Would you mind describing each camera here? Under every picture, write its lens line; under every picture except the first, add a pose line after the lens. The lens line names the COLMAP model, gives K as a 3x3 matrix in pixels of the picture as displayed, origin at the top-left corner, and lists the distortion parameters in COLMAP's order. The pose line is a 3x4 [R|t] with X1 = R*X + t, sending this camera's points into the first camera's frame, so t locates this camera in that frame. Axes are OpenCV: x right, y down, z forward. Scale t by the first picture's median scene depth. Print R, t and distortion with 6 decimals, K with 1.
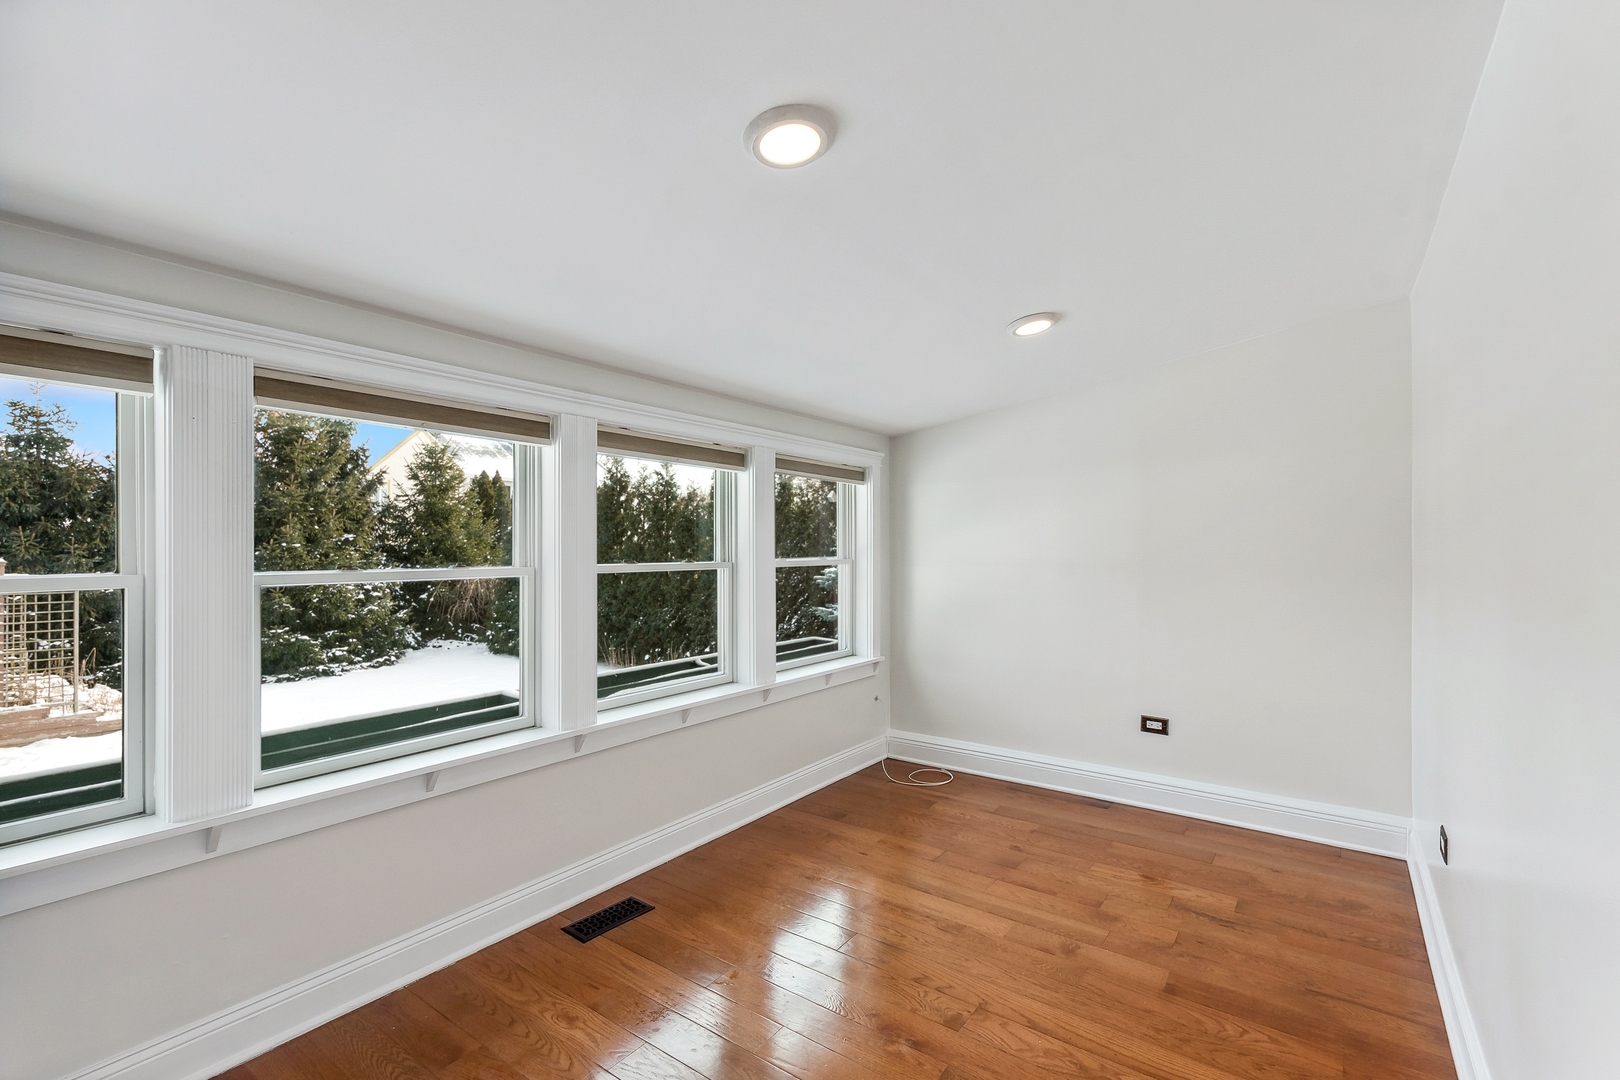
lens RADIAL K [[715.3, 0, 816.7], [0, 715.3, 548.2], [0, 0, 1]] dist [0.011008, -0.001647]
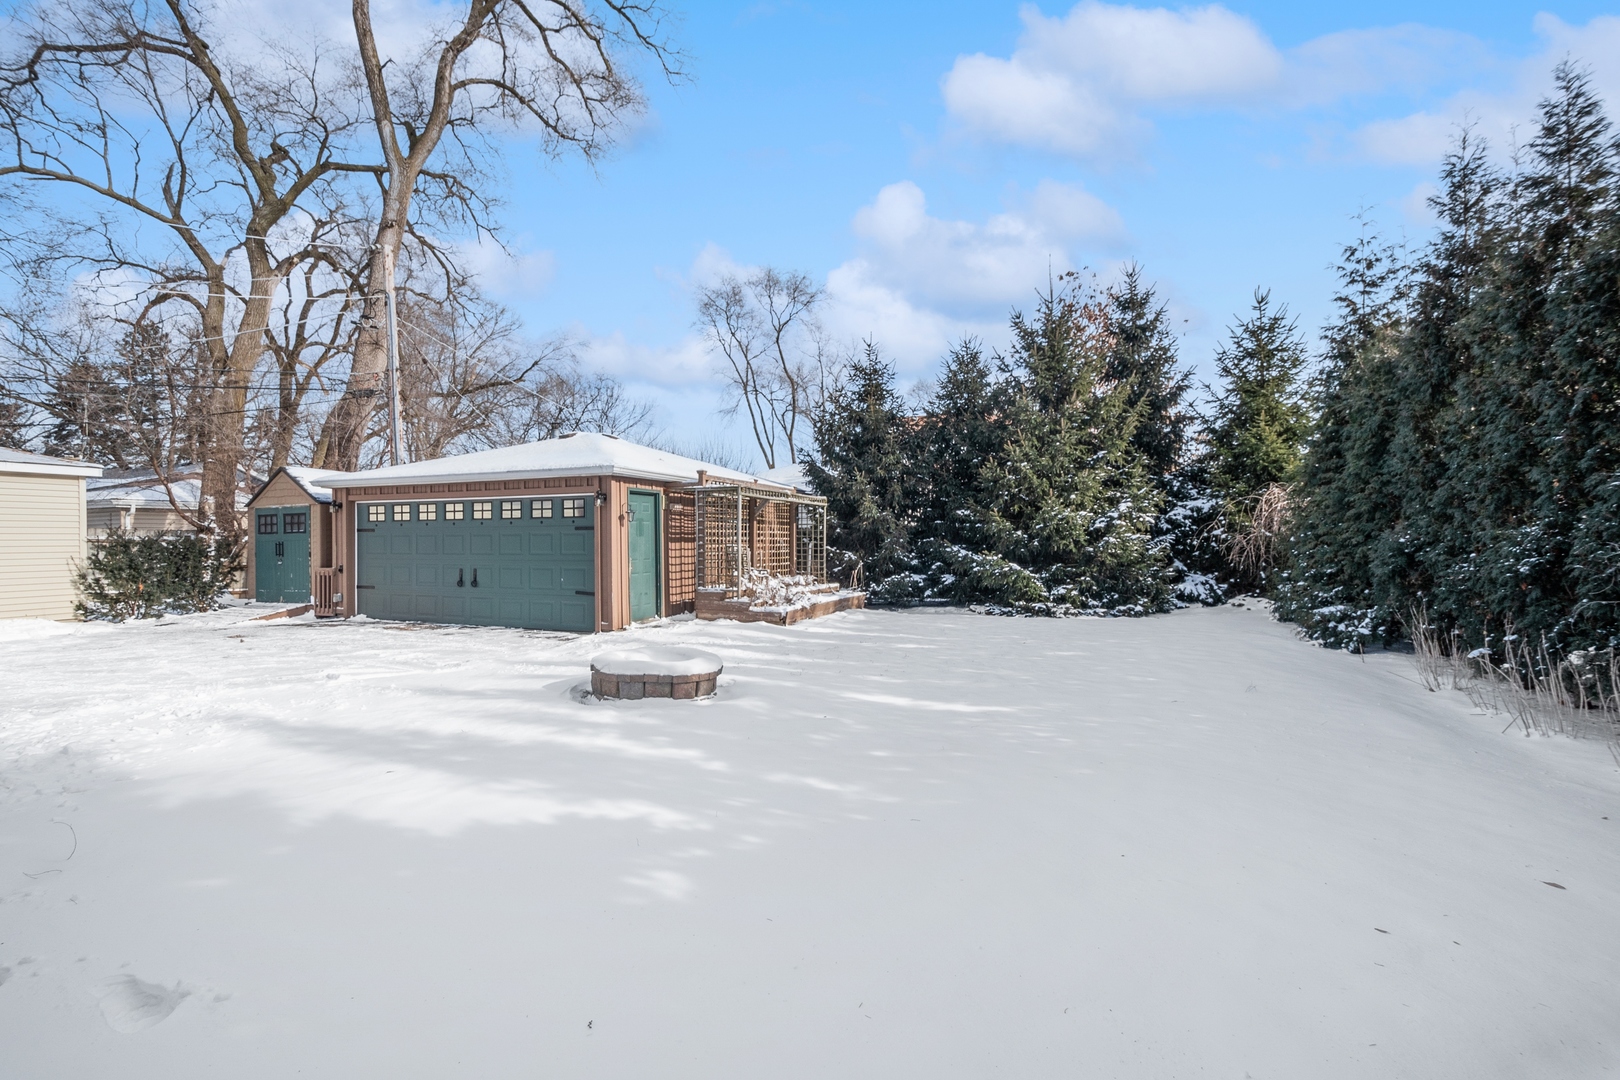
lens RADIAL K [[715.3, 0, 809.1], [0, 715.3, 542.5], [0, 0, 1]] dist [0.011008, -0.001647]
pose [[0.224207, 0.002010, -0.974539, 0.086652], [0.011510, 0.999923, 0.004711, 0.104040], [0.974474, -0.012273, 0.224167, 0.671654]]
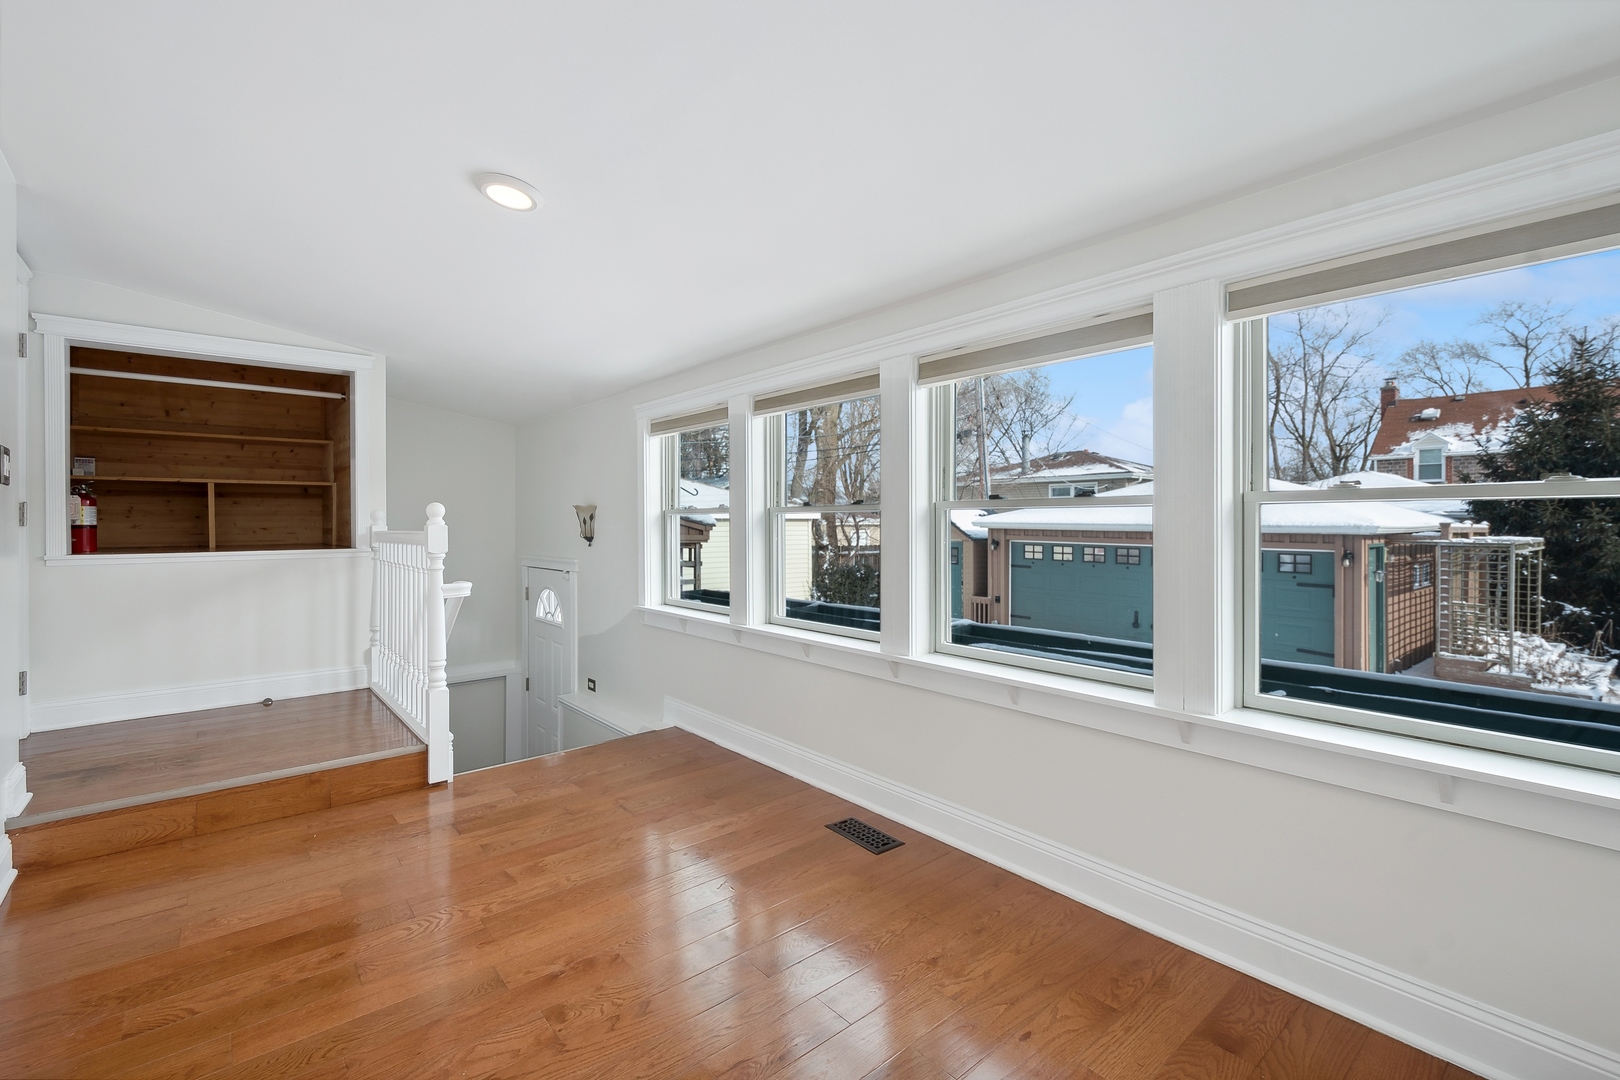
lens RADIAL K [[715.3, 0, 814.7], [0, 715.3, 526.1], [0, 0, 1]] dist [0.011008, -0.001647]
pose [[-0.242156, 0.004890, -0.970225, 0.147543], [0.003306, 0.999986, 0.004215, 0.011583], [0.970232, -0.002187, -0.242168, 0.234820]]
